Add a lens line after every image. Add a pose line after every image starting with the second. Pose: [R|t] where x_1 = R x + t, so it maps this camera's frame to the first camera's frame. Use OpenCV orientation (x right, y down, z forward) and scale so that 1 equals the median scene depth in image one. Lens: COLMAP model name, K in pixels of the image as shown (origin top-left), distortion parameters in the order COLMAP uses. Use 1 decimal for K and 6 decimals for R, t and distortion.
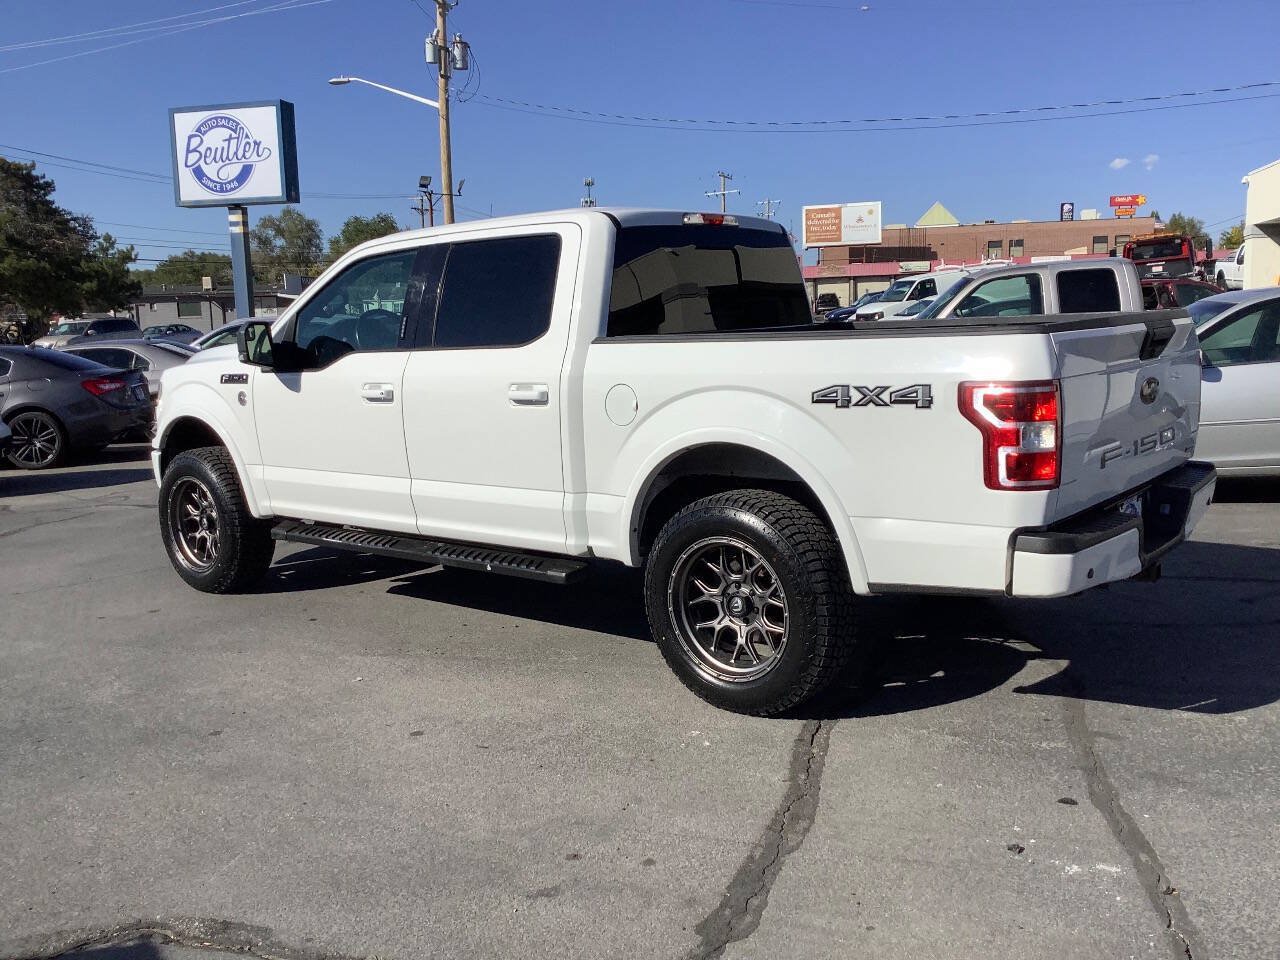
lens RADIAL K [[1198.0, 0, 626.7], [0, 1198.0, 475.8], [0, 0, 1]] dist [0.128209, -0.272900]
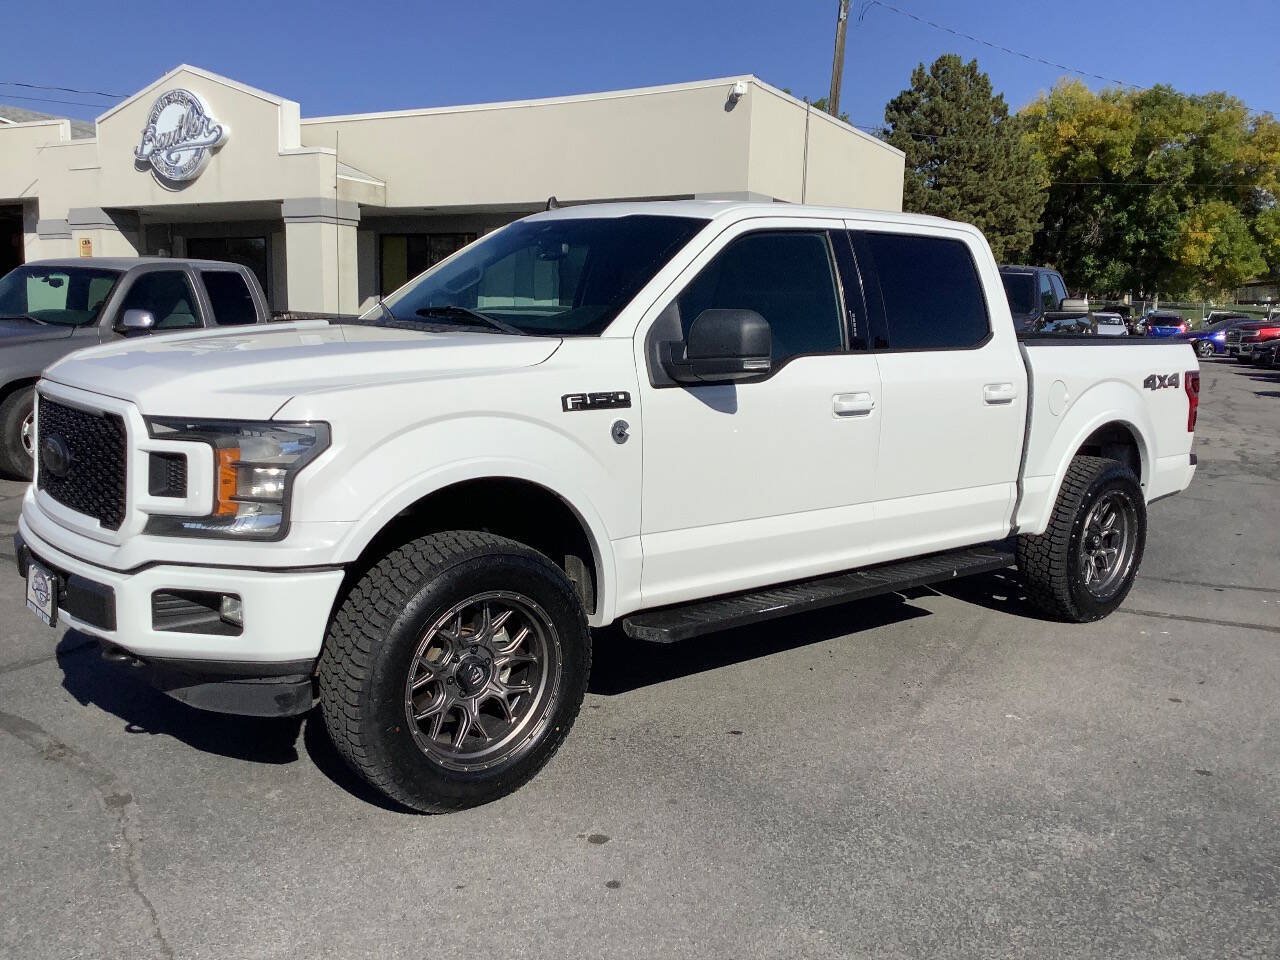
lens RADIAL K [[1169.6, 0, 650.3], [0, 1169.6, 480.5], [0, 0, 1]] dist [0.107883, -0.180155]
pose [[0.133788, -0.103962, 0.985542, -1.151457], [0.102335, 0.990615, 0.090605, -0.118020], [-0.985712, 0.088733, 0.143171, 1.163830]]
